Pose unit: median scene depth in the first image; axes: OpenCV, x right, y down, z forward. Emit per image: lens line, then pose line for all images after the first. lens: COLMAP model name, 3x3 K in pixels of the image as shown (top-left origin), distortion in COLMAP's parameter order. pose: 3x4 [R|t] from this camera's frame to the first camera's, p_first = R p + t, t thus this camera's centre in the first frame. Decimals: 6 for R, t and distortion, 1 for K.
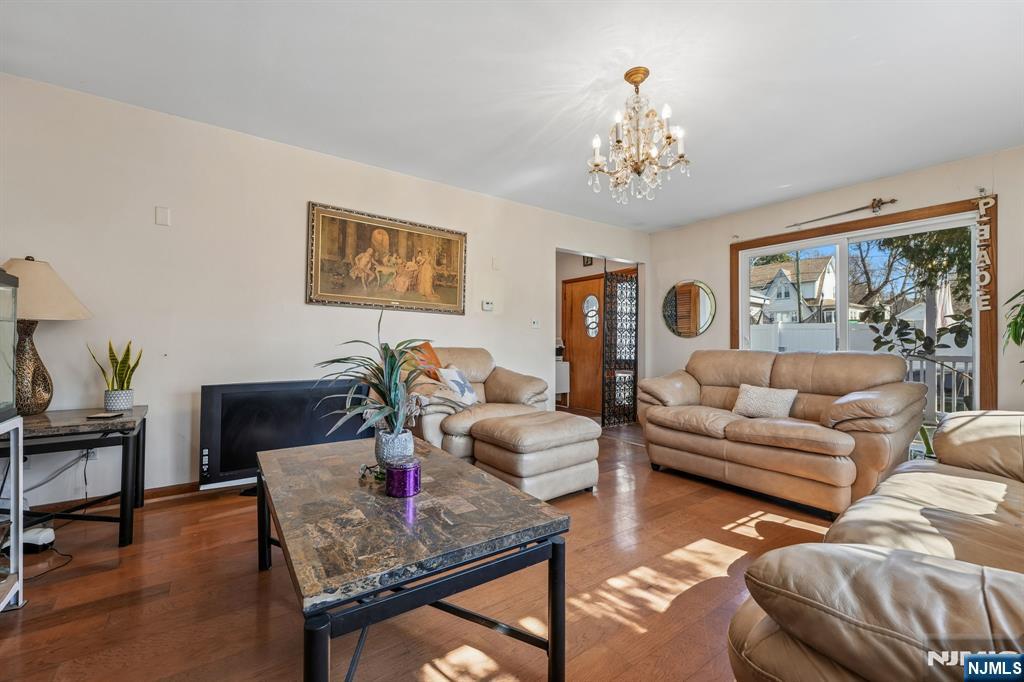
lens RADIAL K [[408.1, 0, 509.8], [0, 408.1, 334.6], [0, 0, 1]] dist [0.001272, 0.000047]
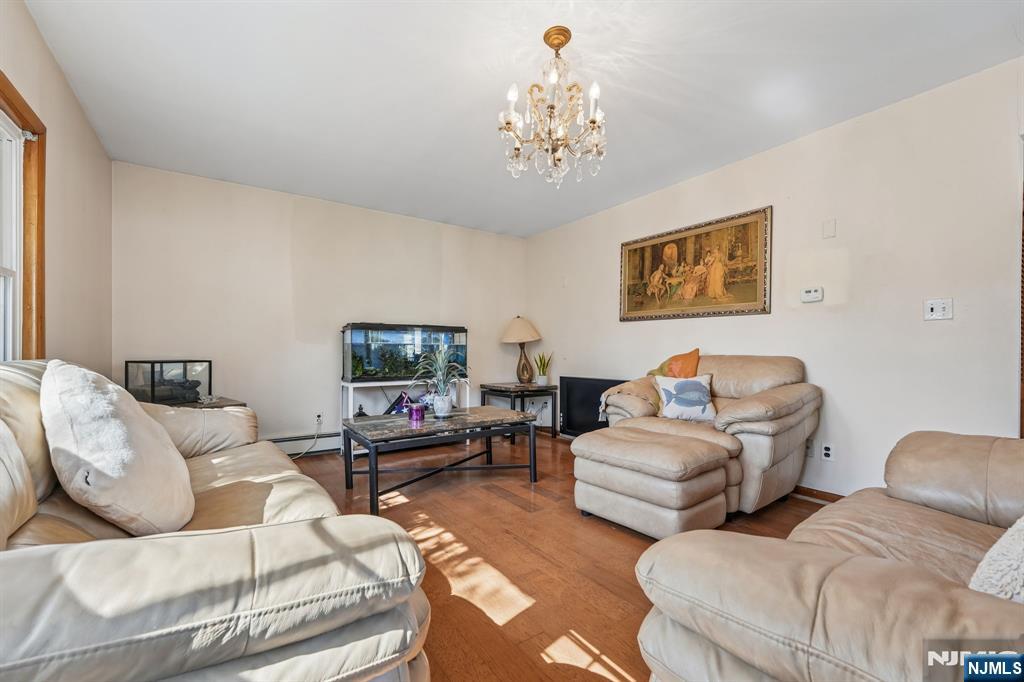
lens RADIAL K [[414.3, 0, 511.2], [0, 414.3, 347.8], [0, 0, 1]] dist [0.000190, -0.000009]
pose [[0.017158, -0.020185, -0.999649, 0.762559], [0.023954, 0.999518, -0.019771, 0.023443], [0.999566, -0.023606, 0.017633, 0.579162]]
